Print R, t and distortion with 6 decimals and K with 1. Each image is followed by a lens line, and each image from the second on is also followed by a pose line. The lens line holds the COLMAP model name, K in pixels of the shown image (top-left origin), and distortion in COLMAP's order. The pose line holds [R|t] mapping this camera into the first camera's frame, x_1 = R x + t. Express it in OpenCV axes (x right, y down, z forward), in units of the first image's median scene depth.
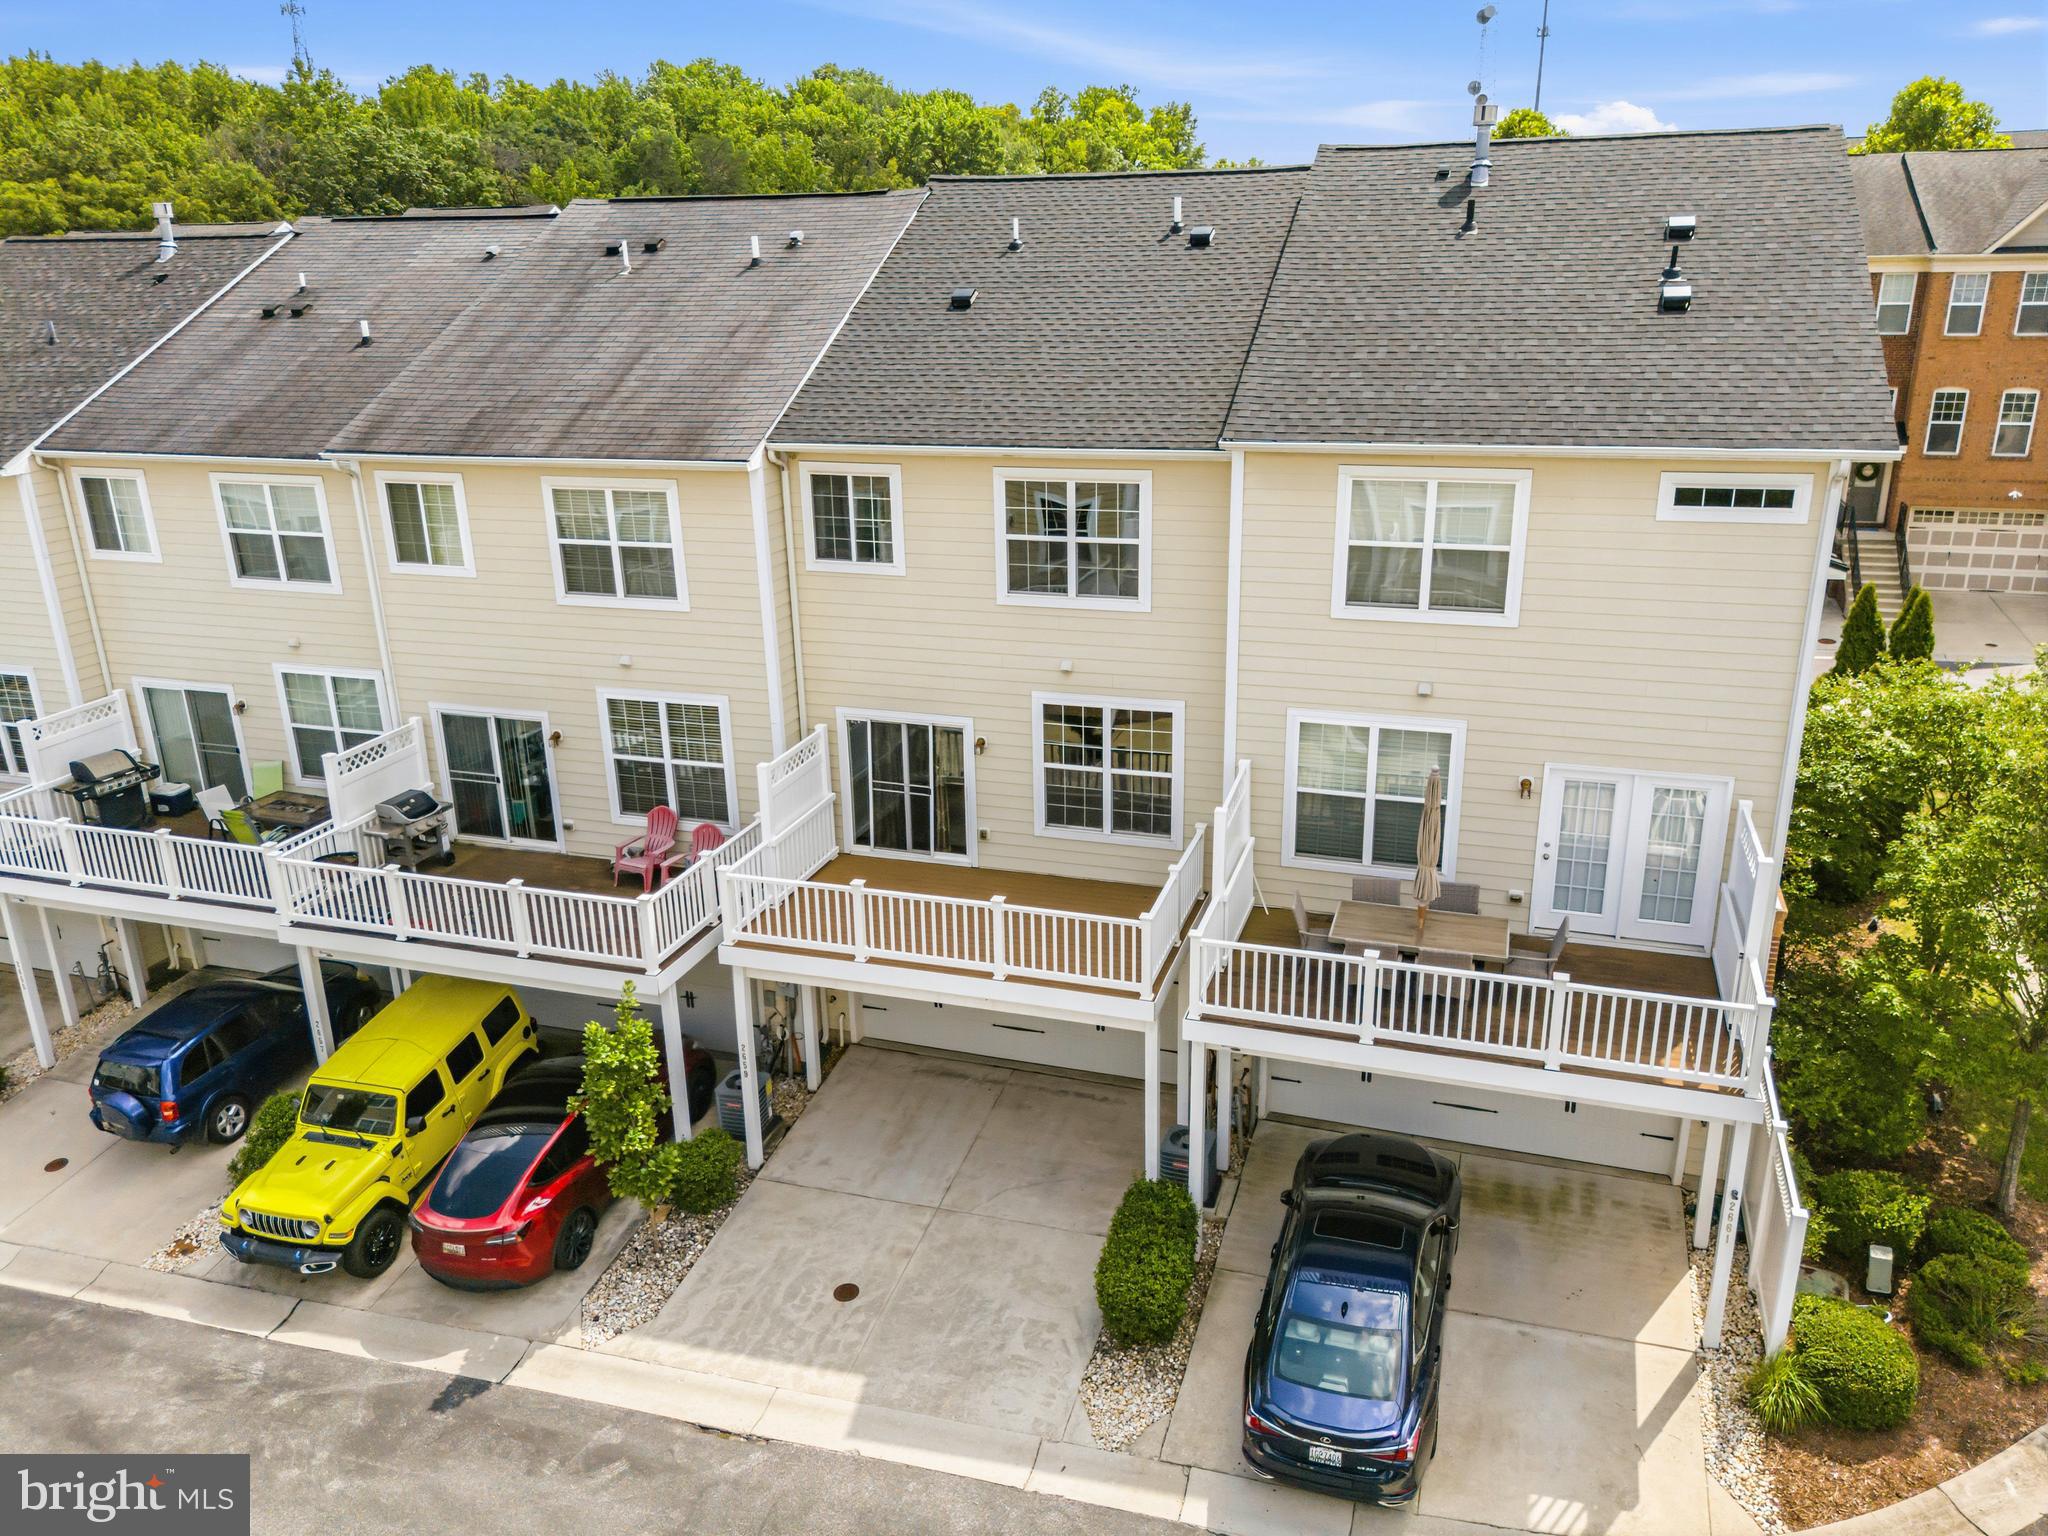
lens RADIAL K [[1592.5, 0, 1025.6], [0, 1592.5, 753.8], [0, 0, 1]] dist [0.039961, -0.027600]
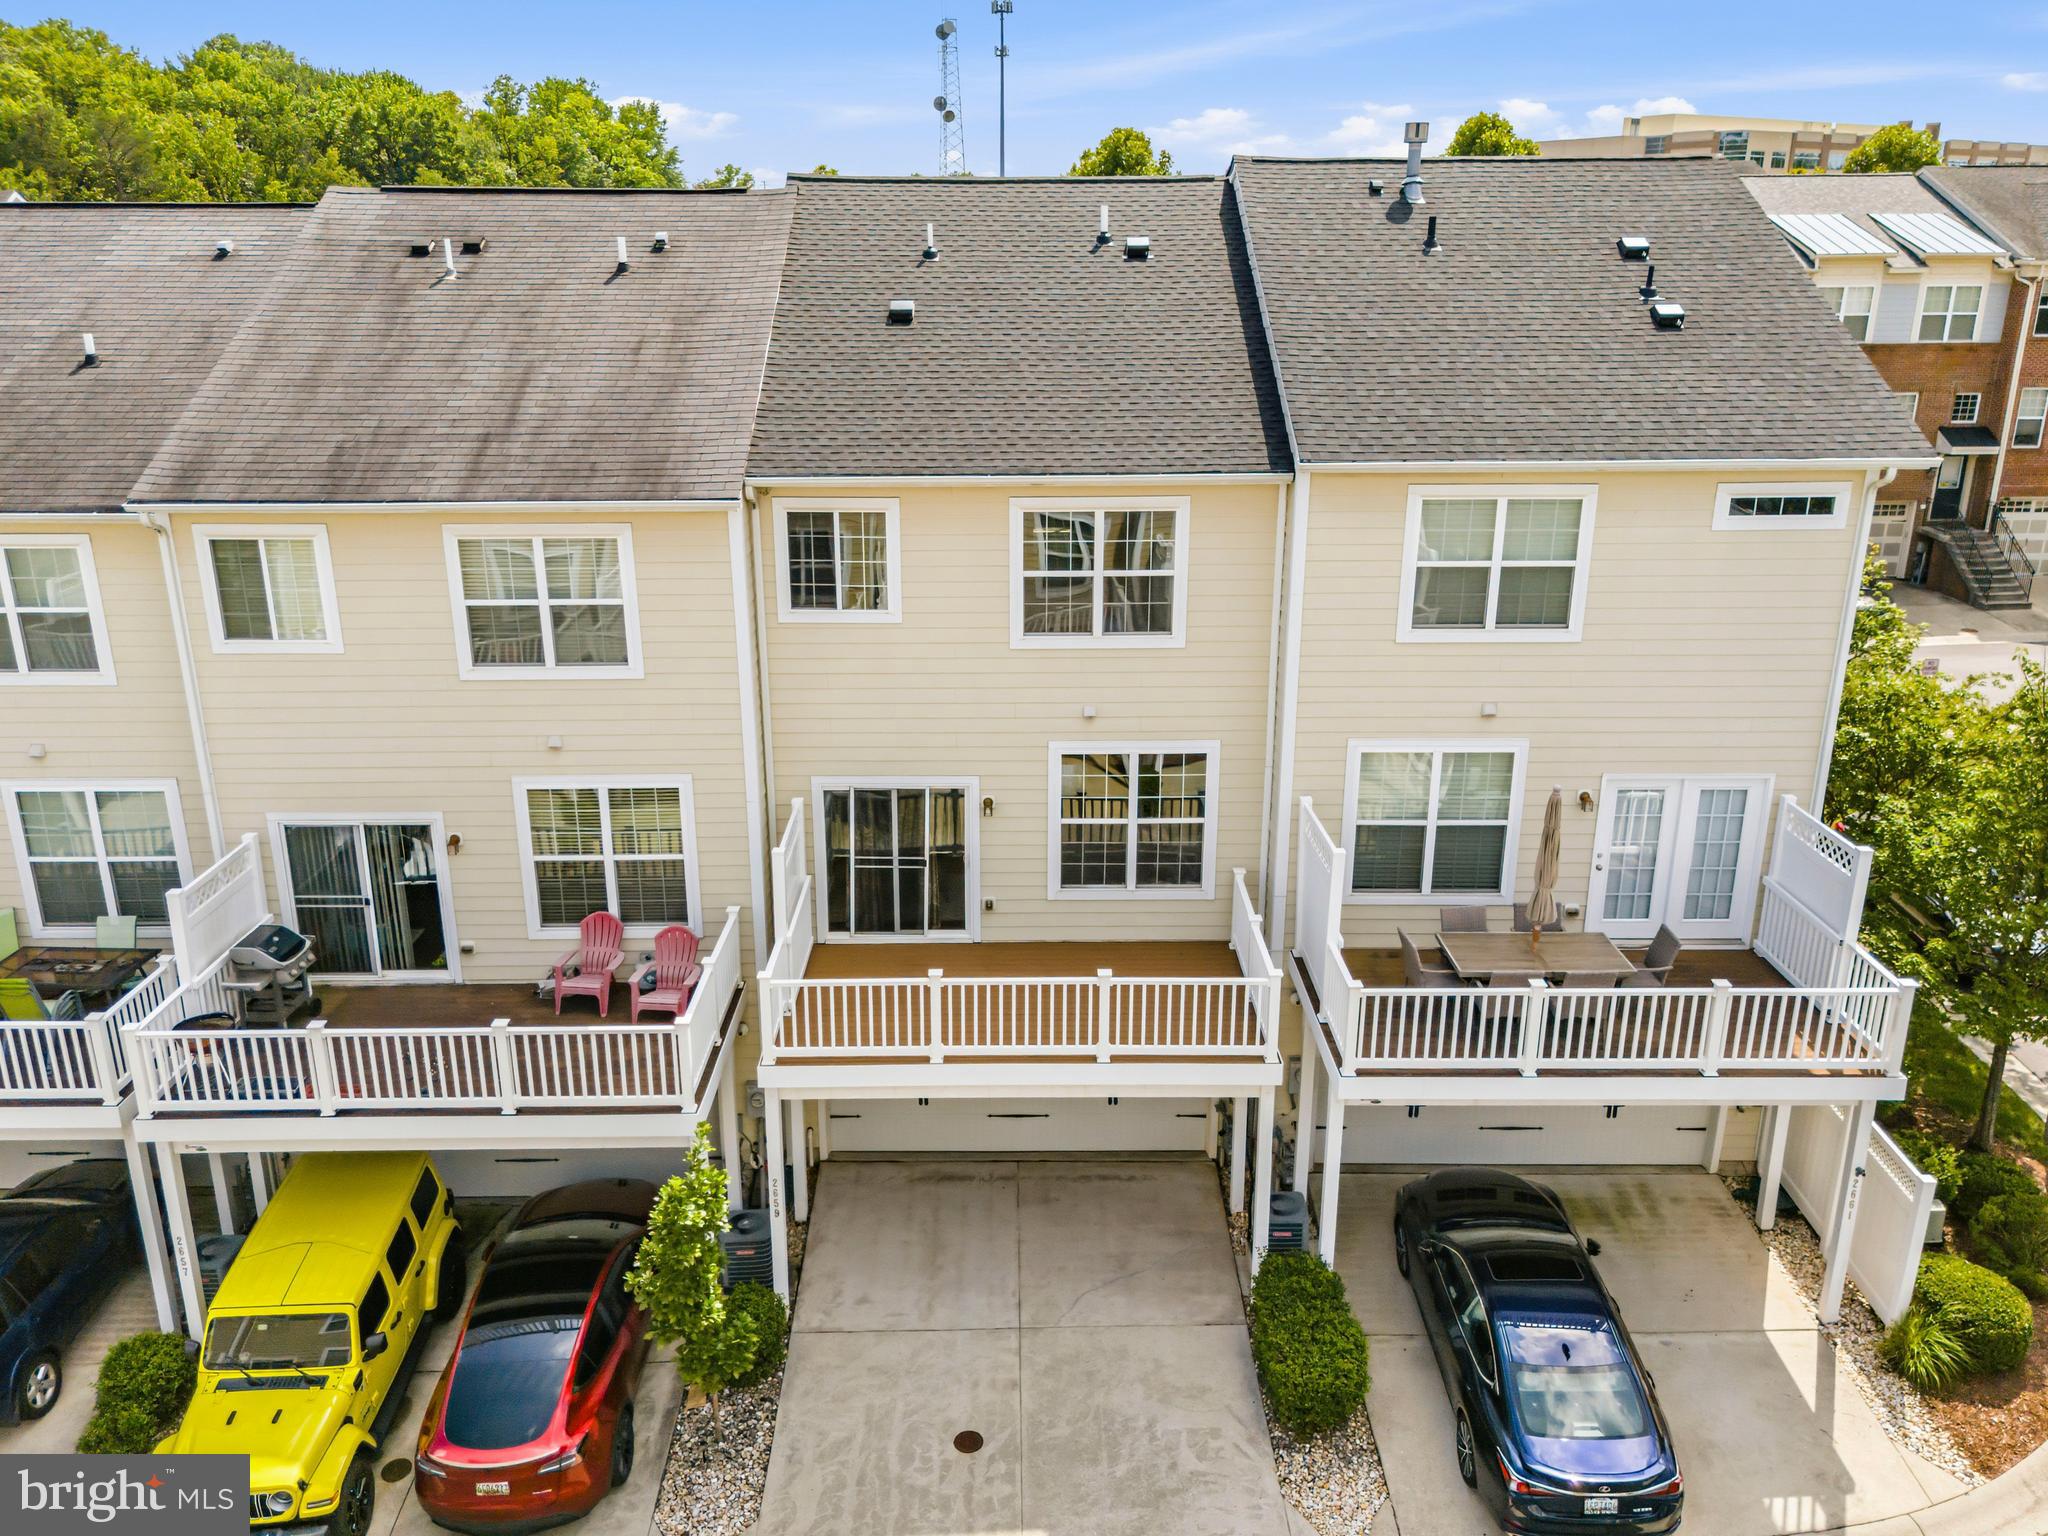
lens RADIAL K [[1692.9, 0, 1030.9], [0, 1692.9, 770.5], [0, 0, 1]] dist [0.045329, -0.037162]
pose [[0.944818, -0.079194, 0.317880, -0.317818], [0.083977, 0.996467, -0.001348, -0.022908], [-0.316650, 0.027968, 0.948130, 0.087988]]
